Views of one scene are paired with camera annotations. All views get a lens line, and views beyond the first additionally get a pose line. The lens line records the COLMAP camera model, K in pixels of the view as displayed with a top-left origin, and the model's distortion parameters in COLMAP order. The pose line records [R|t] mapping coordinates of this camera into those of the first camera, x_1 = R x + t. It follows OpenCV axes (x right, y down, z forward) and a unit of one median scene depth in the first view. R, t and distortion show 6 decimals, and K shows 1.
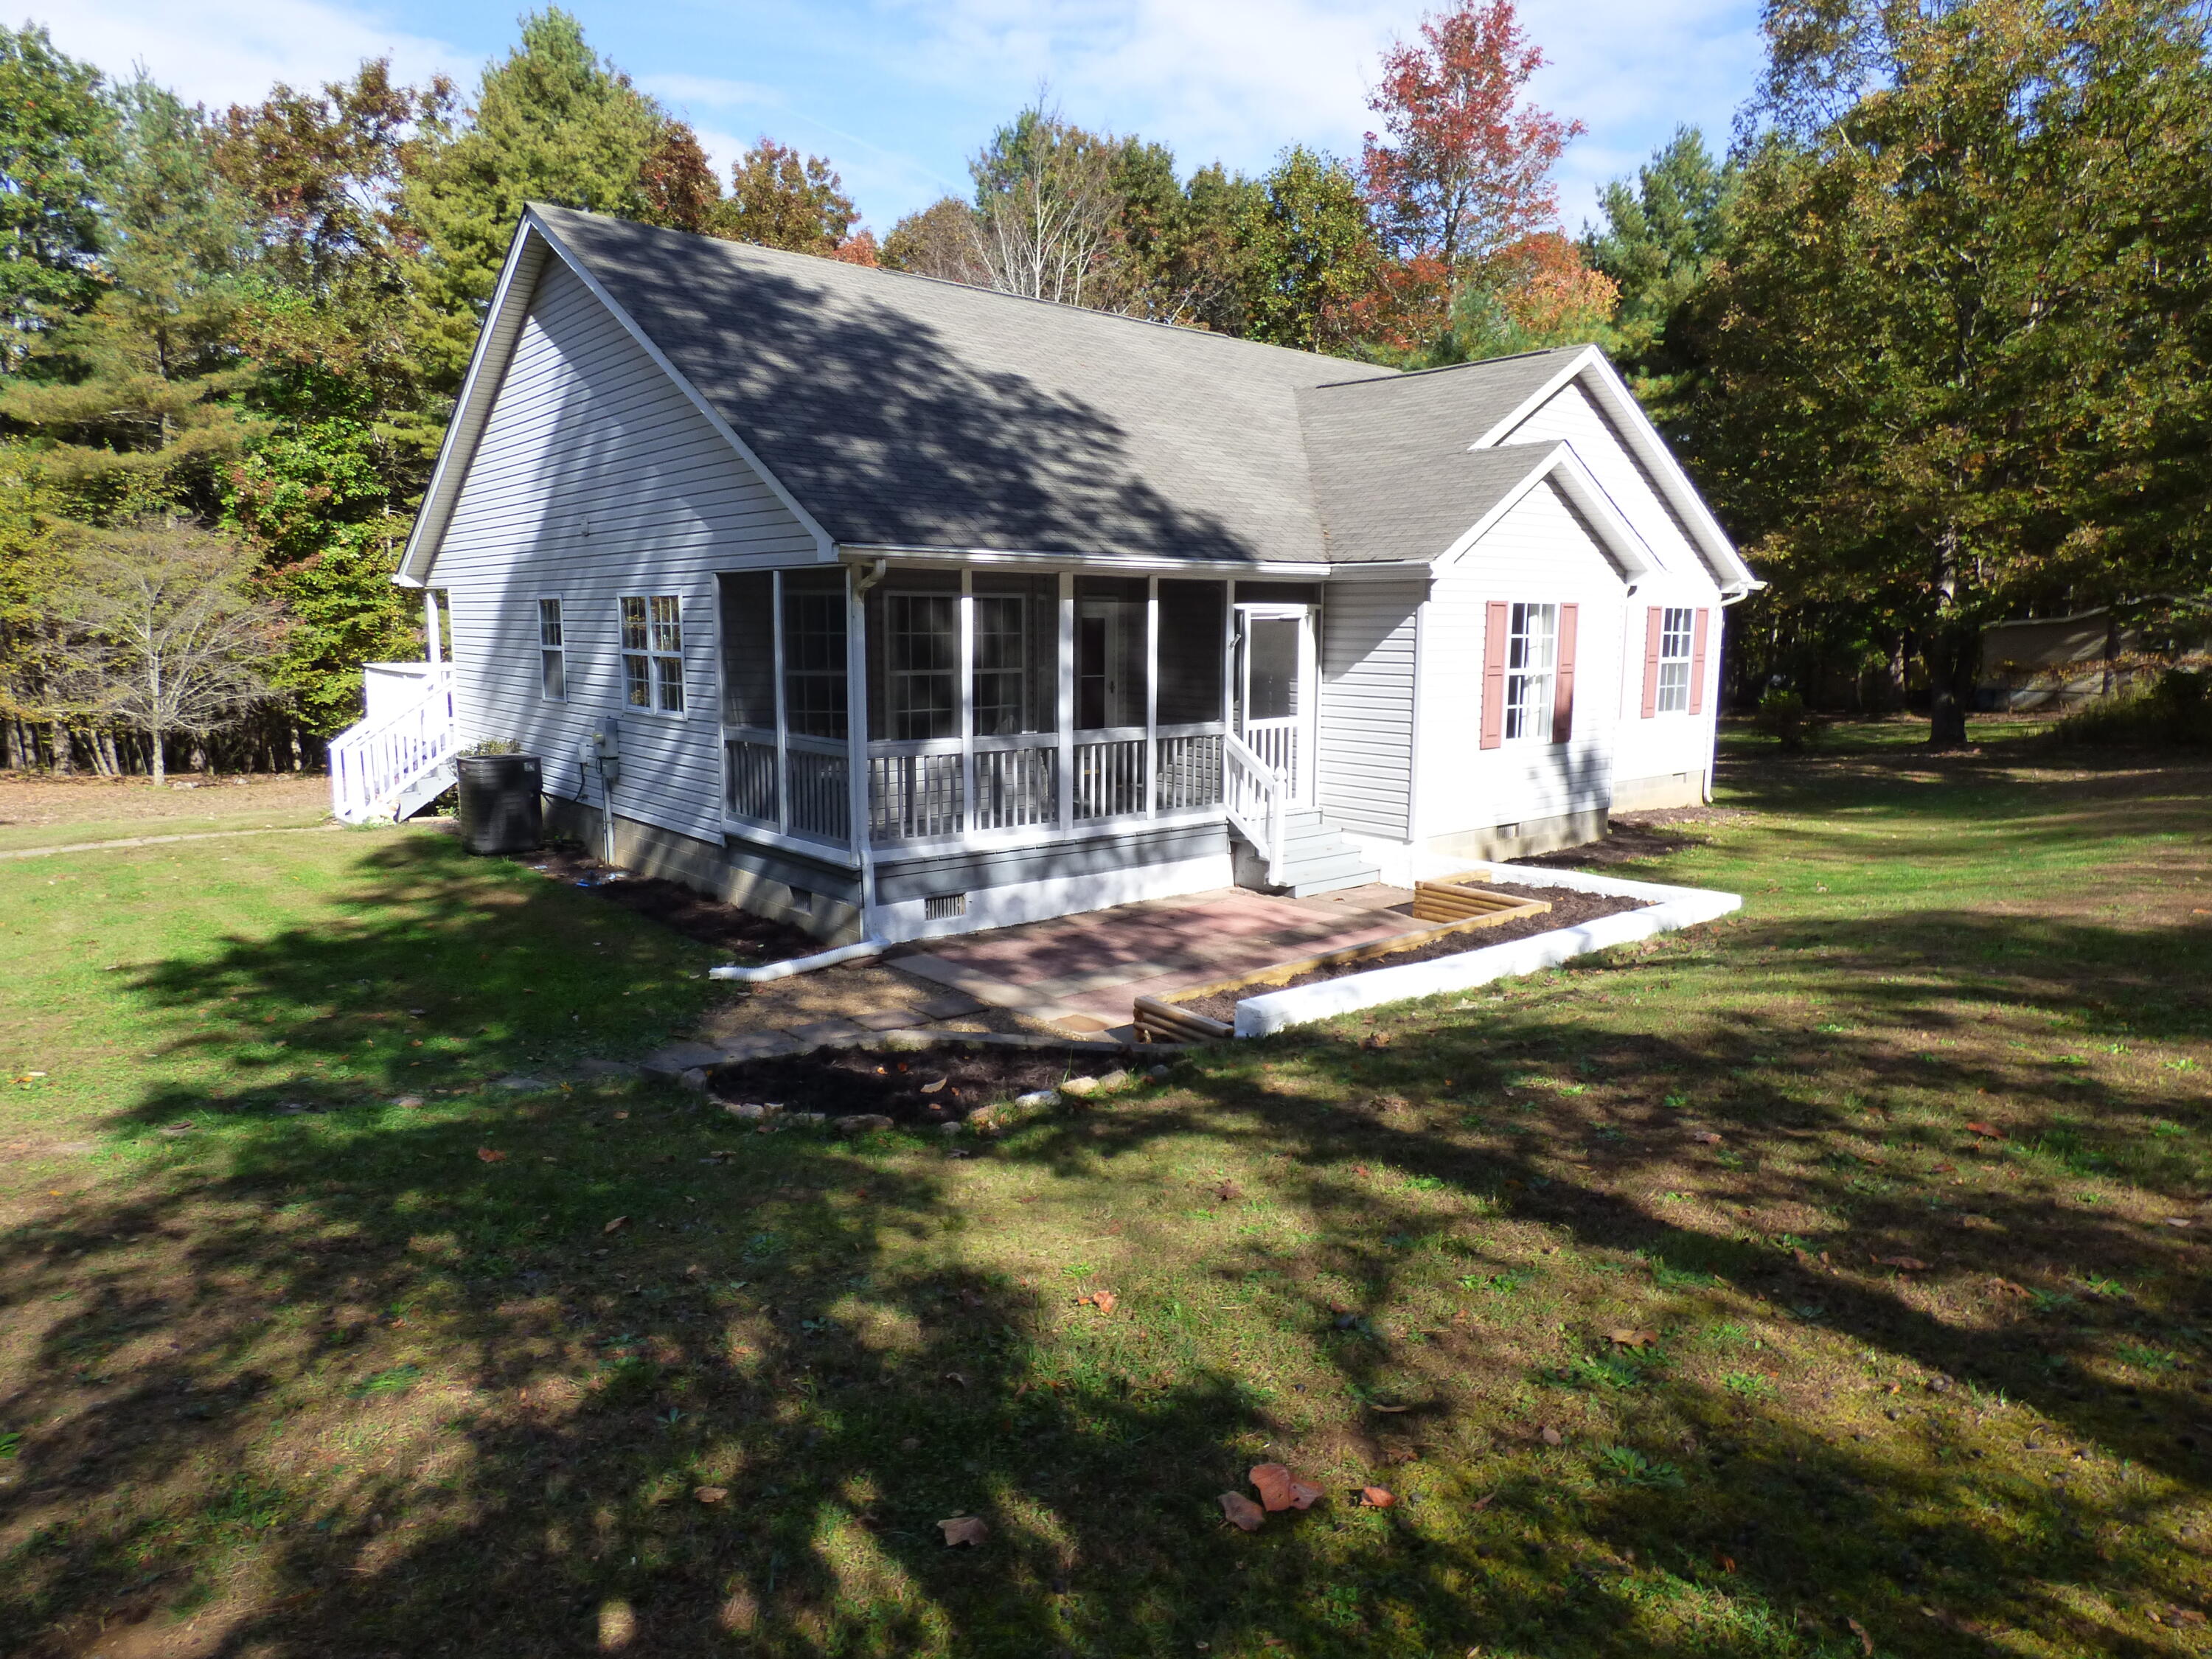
lens RADIAL K [[1365.3, 0, 1104.9], [0, 1365.3, 815.6], [0, 0, 1]] dist [-0.012665, 0.005104]
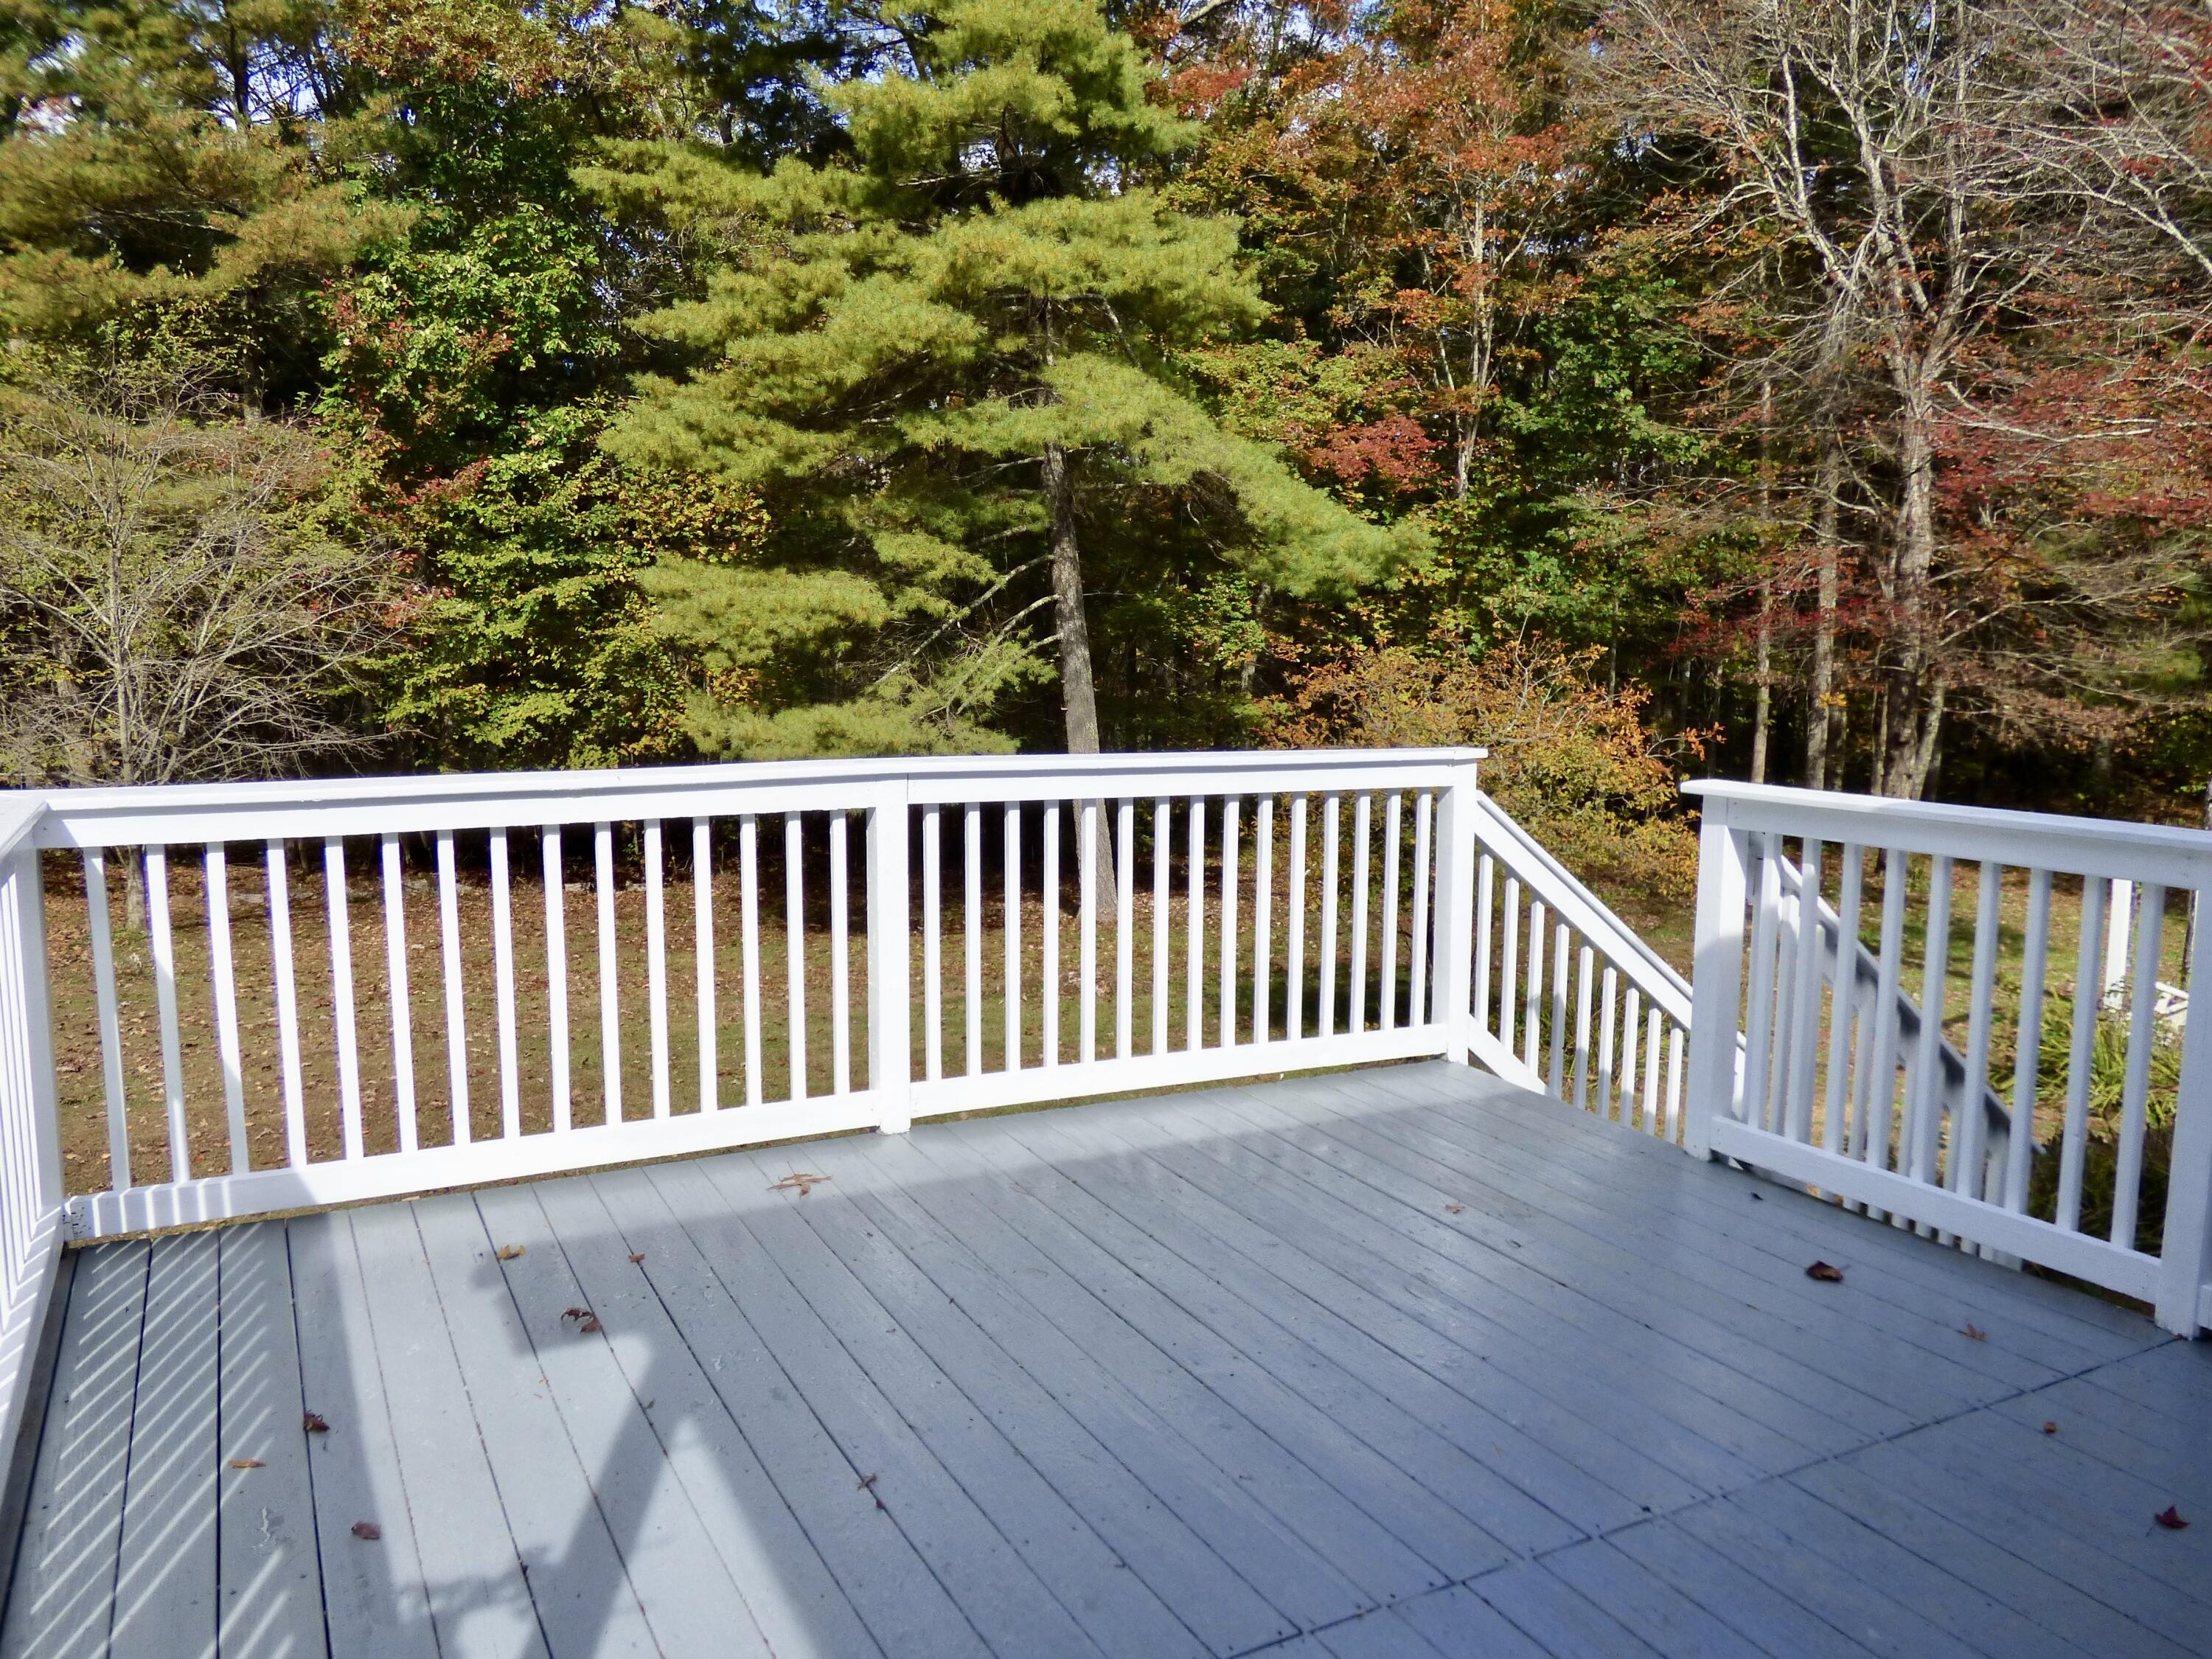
lens RADIAL K [[1553.7, 0, 1088.5], [0, 1553.7, 820.4], [0, 0, 1]] dist [-0.055451, 0.012555]
pose [[0.975631, 0.031699, -0.217115, -0.255849], [-0.033115, 0.999447, -0.002888, -0.071357], [0.216903, 0.010008, 0.976142, 0.552174]]
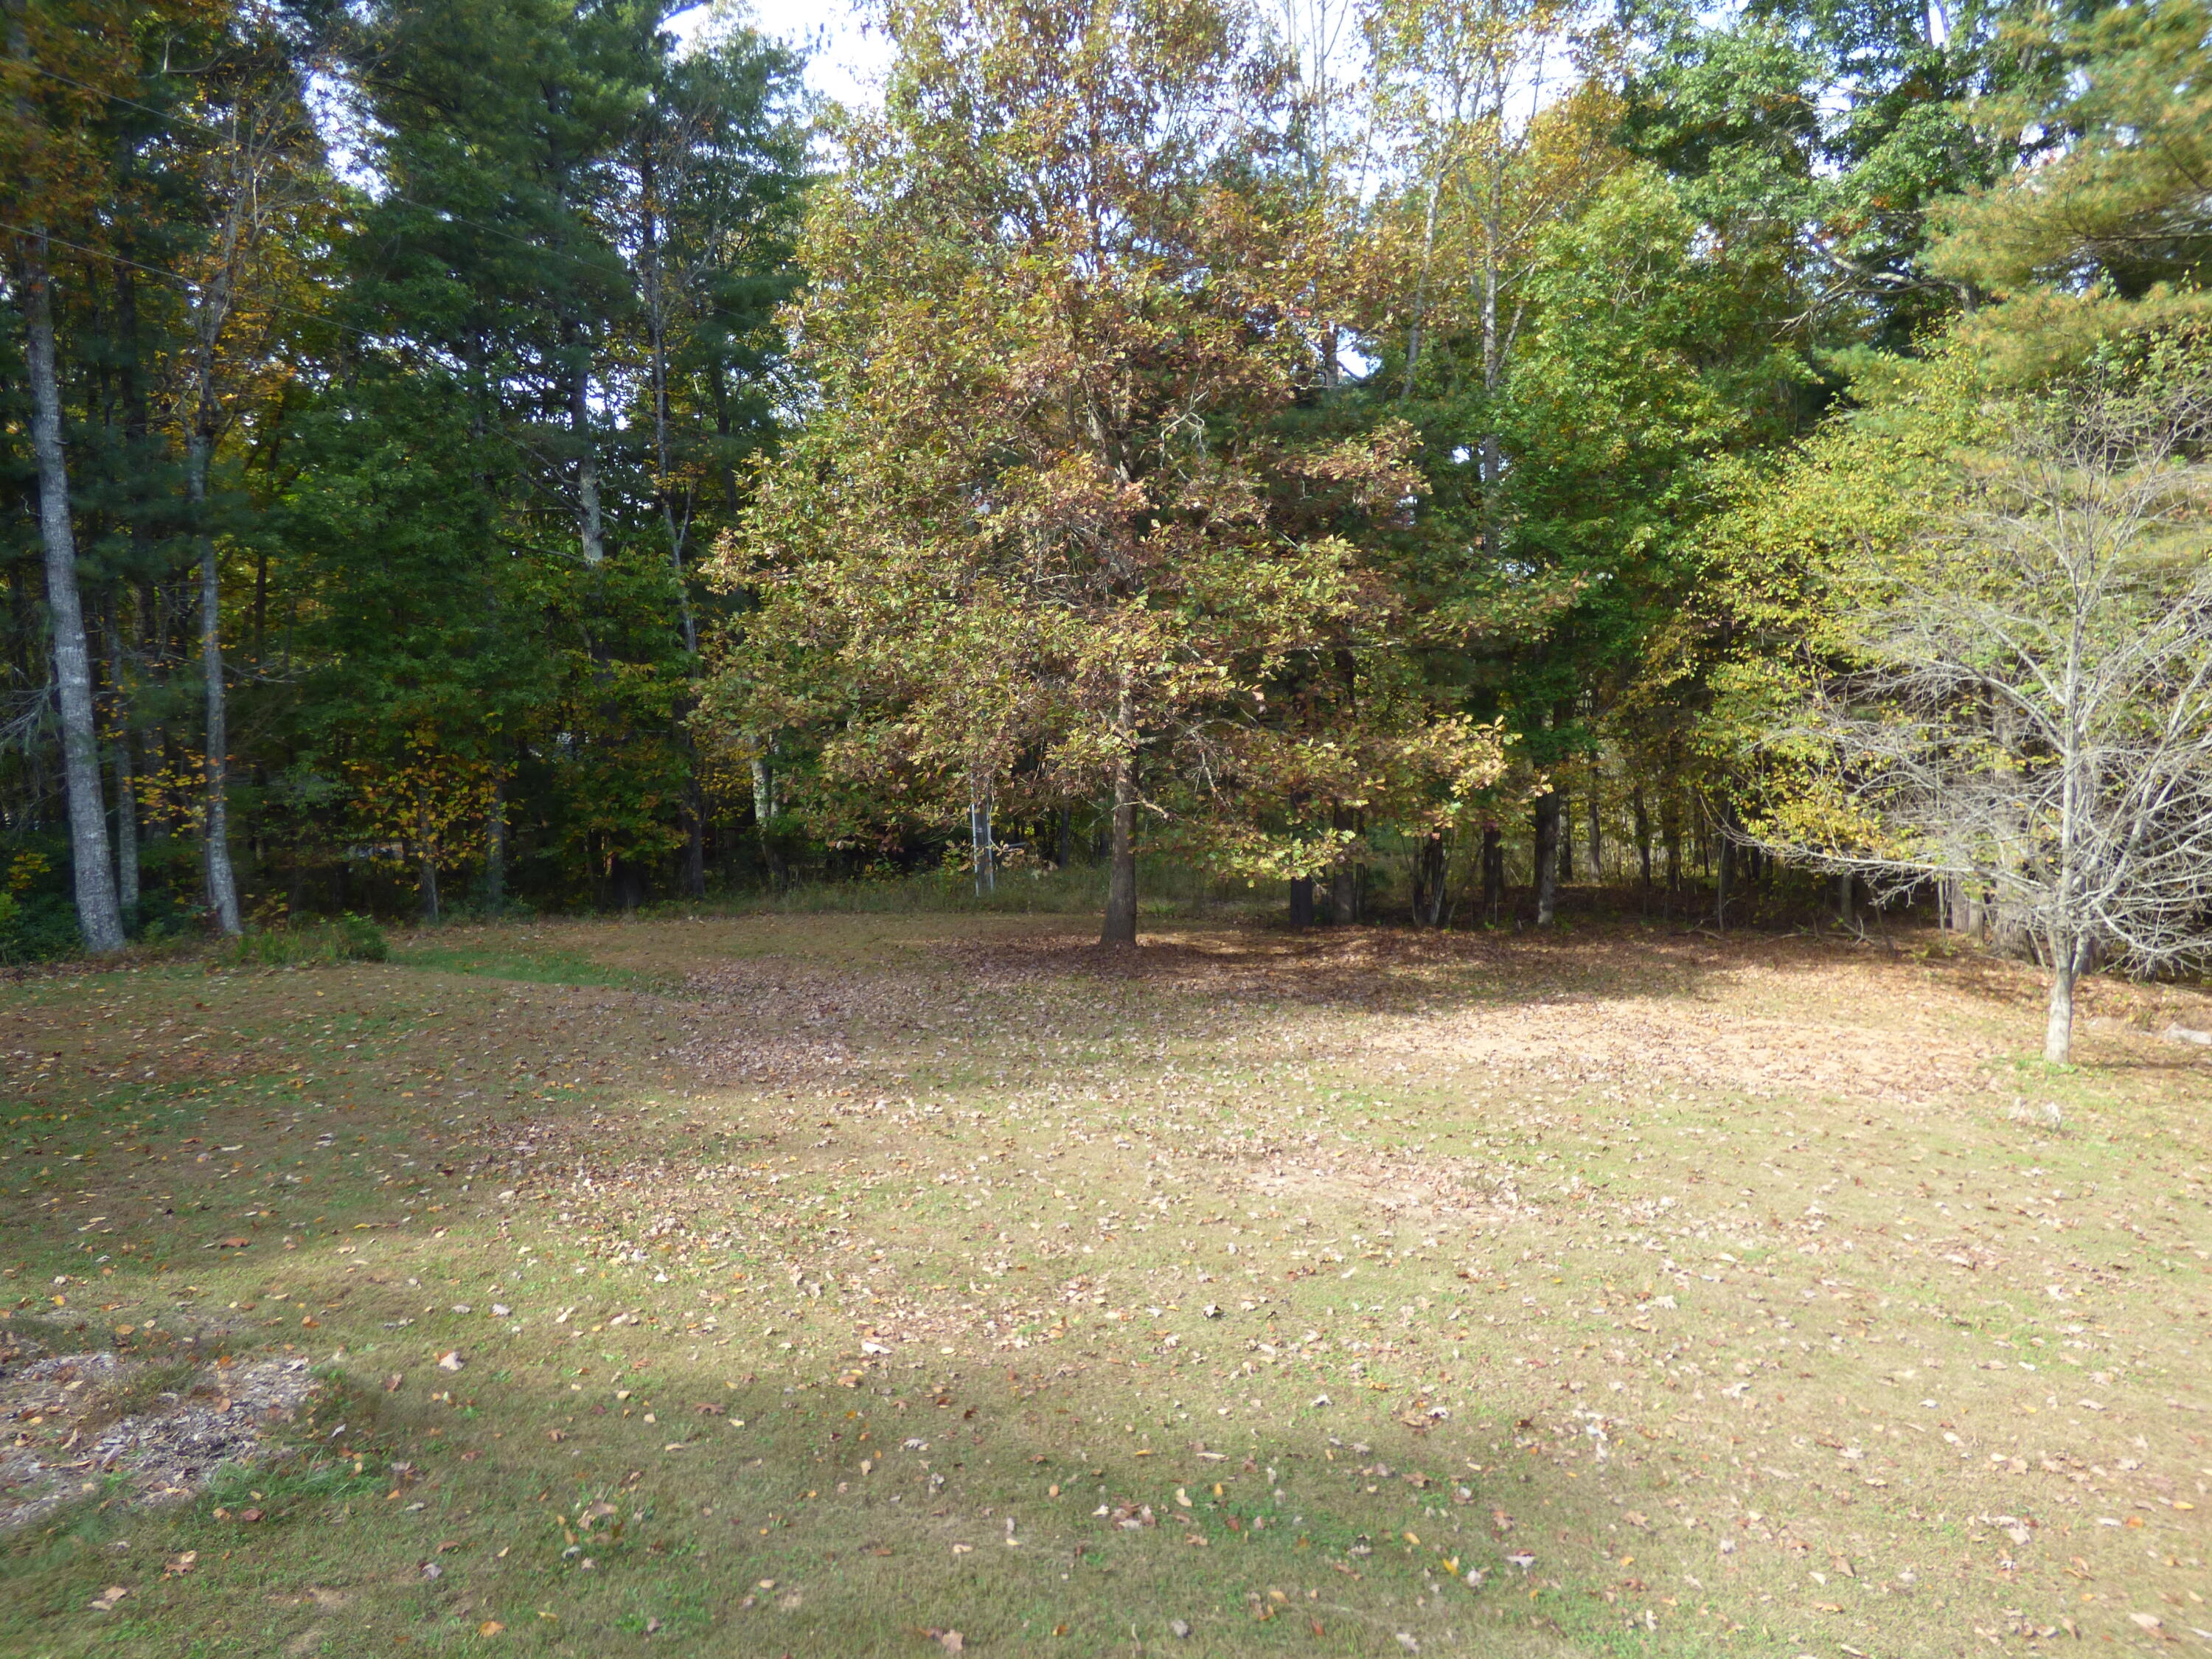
lens RADIAL K [[1553.7, 0, 1098.8], [0, 1553.7, 834.3], [0, 0, 1]] dist [-0.055451, 0.012555]
pose [[0.222776, 0.081052, -0.971494, -0.326317], [-0.125389, 0.990643, 0.053896, -0.079784], [0.966772, 0.109808, 0.230854, 0.616214]]
